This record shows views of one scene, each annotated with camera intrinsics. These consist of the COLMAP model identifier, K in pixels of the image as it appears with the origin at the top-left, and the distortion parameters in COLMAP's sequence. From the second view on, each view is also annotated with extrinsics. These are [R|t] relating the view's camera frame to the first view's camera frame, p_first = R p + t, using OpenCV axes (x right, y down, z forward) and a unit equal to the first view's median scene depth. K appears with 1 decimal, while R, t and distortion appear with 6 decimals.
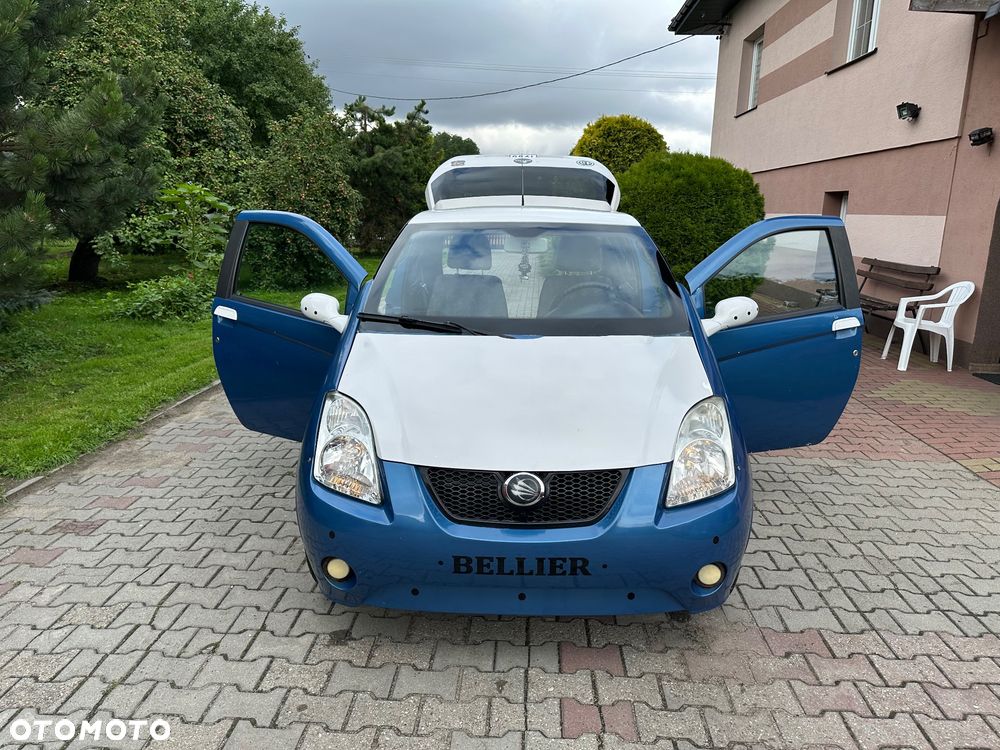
lens RADIAL K [[704.9, 0, 504.4], [0, 704.9, 368.3], [0, 0, 1]] dist [0.018741, -0.021020]
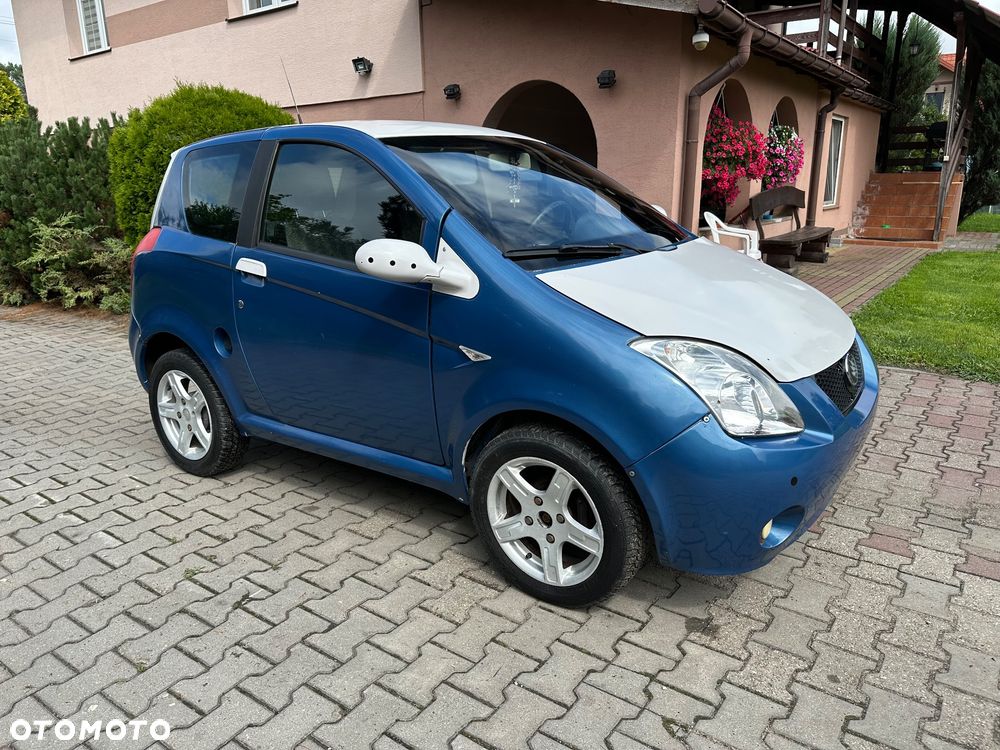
lens RADIAL K [[705.3, 0, 498.6], [0, 705.3, 376.0], [0, 0, 1]] dist [0.021380, -0.025355]
pose [[0.558908, -0.248849, 0.791010, -0.682728], [0.209112, 0.965376, 0.155951, -0.057490], [-0.802430, 0.078248, 0.591593, 0.490169]]
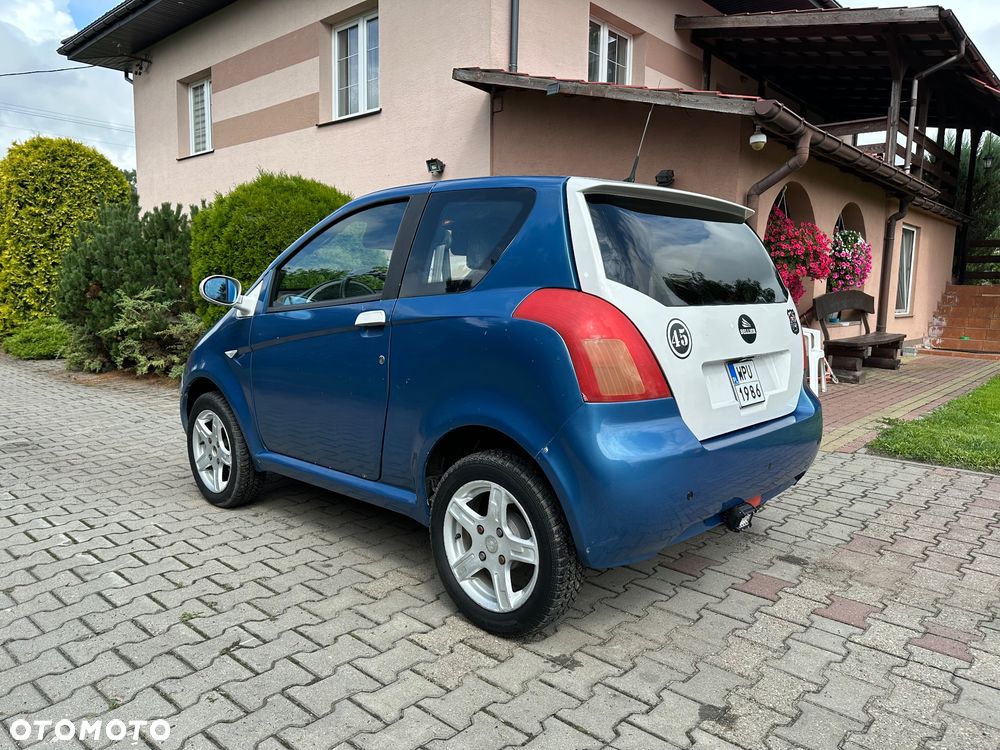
lens RADIAL K [[706.7, 0, 501.4], [0, 706.7, 375.6], [0, 0, 1]] dist [0.014428, -0.017461]
pose [[0.637682, -0.105643, 0.763021, -0.651019], [0.165252, 0.986250, -0.001557, -0.002658], [-0.752365, 0.127083, 0.646372, 0.467544]]
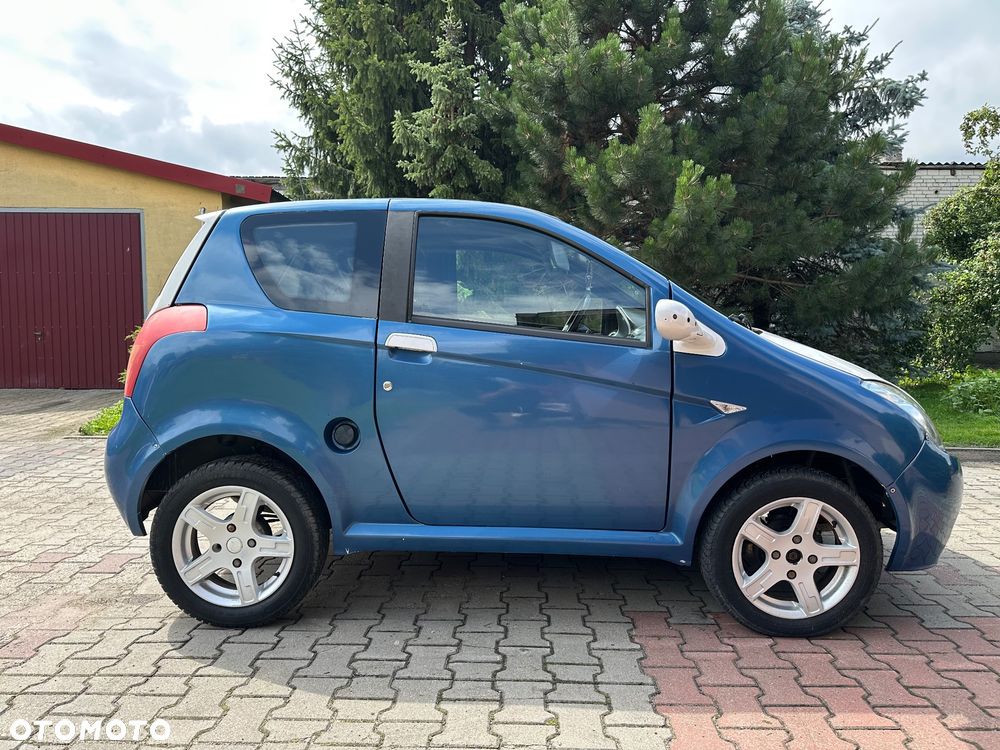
lens RADIAL K [[698.6, 0, 498.7], [0, 698.6, 391.6], [0, 0, 1]] dist [0.003679, -0.000786]
pose [[0.018896, 0.087492, -0.995986, 0.938863], [-0.221986, 0.971667, 0.081144, -0.098292], [0.974867, 0.219562, 0.037783, 1.082037]]
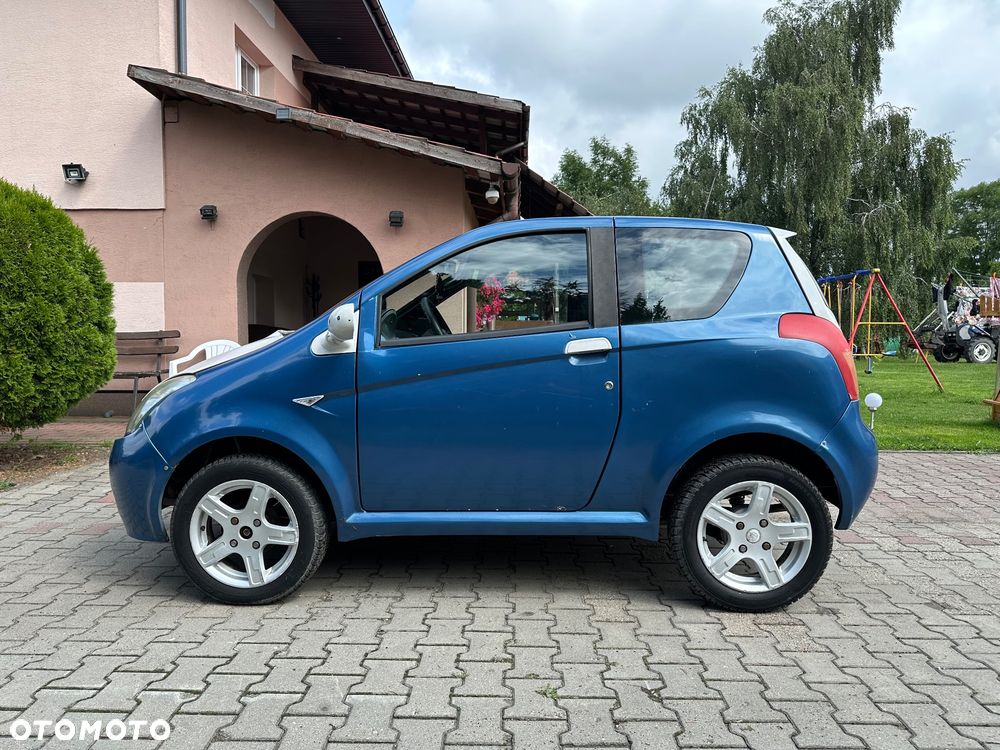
lens RADIAL K [[706.3, 0, 504.0], [0, 706.3, 371.4], [0, 0, 1]] dist [0.013971, -0.016417]
pose [[-0.020568, -0.079434, 0.996628, -0.908940], [0.213601, 0.973474, 0.081996, -0.139269], [-0.976704, 0.214568, -0.003055, 1.134197]]
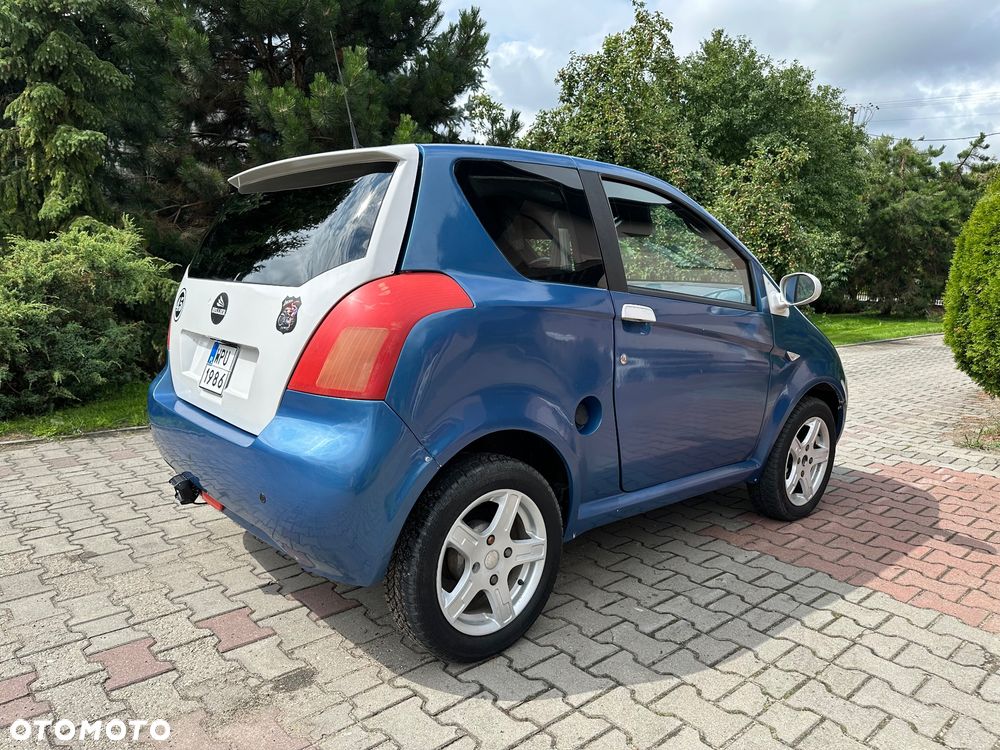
lens RADIAL K [[706.7, 0, 501.4], [0, 706.7, 375.6], [0, 0, 1]] dist [0.014428, -0.017461]
pose [[0.696055, 0.109023, -0.709663, 0.670692], [-0.170613, 0.985208, -0.015988, 0.017063], [0.697423, 0.132206, 0.704360, 0.471834]]
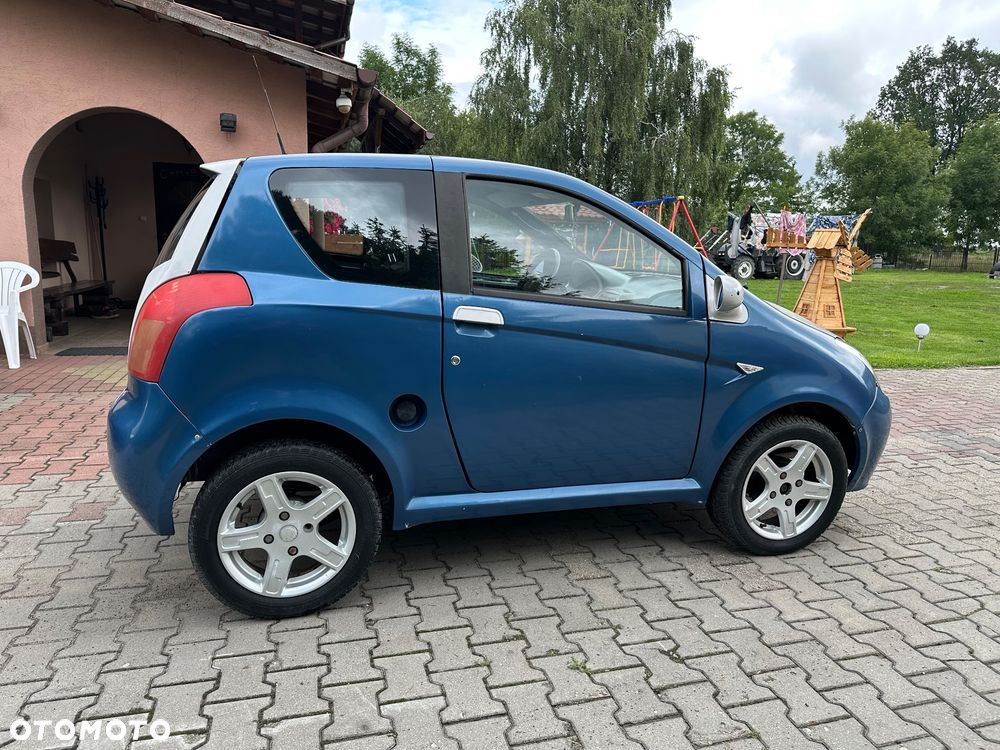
lens RADIAL K [[702.1, 0, 506.8], [0, 702.1, 371.6], [0, 0, 1]] dist [0.038836, -0.047640]
pose [[-0.307734, -0.201003, 0.929998, -0.826648], [0.176507, 0.948405, 0.263387, -0.224431], [-0.934957, 0.245205, -0.256378, 1.298449]]
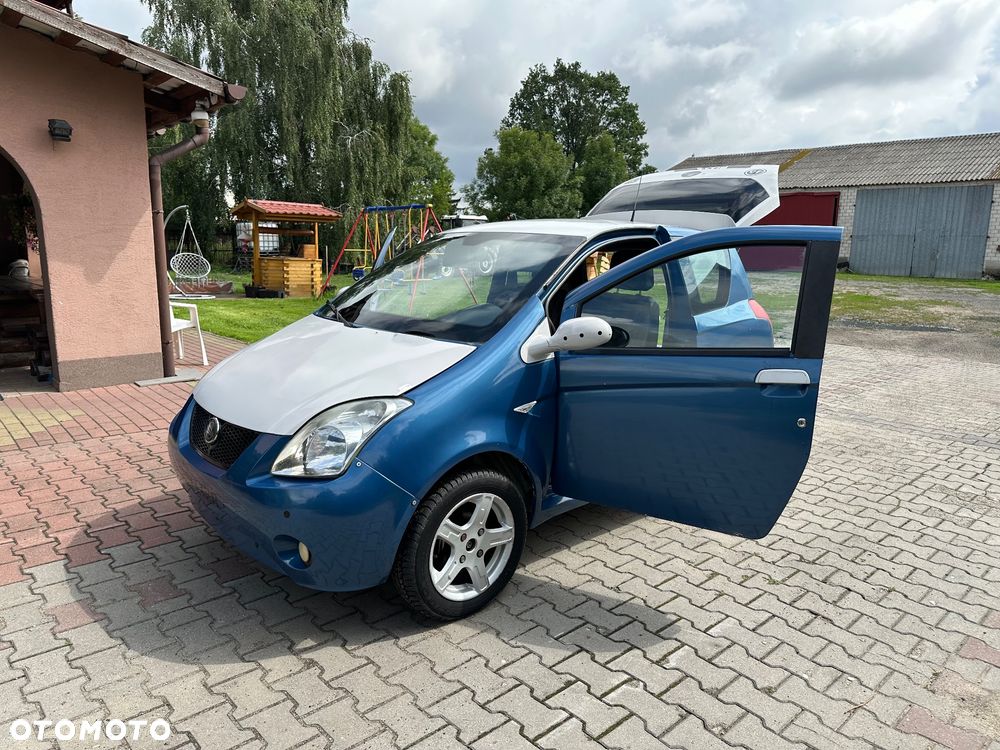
lens RADIAL K [[702.1, 0, 506.8], [0, 702.1, 371.6], [0, 0, 1]] dist [0.038836, -0.047640]
pose [[-0.706161, -0.161603, 0.689363, -0.673924], [0.122052, 0.931250, 0.343332, -0.399200], [-0.697453, 0.326585, -0.637888, 1.843074]]
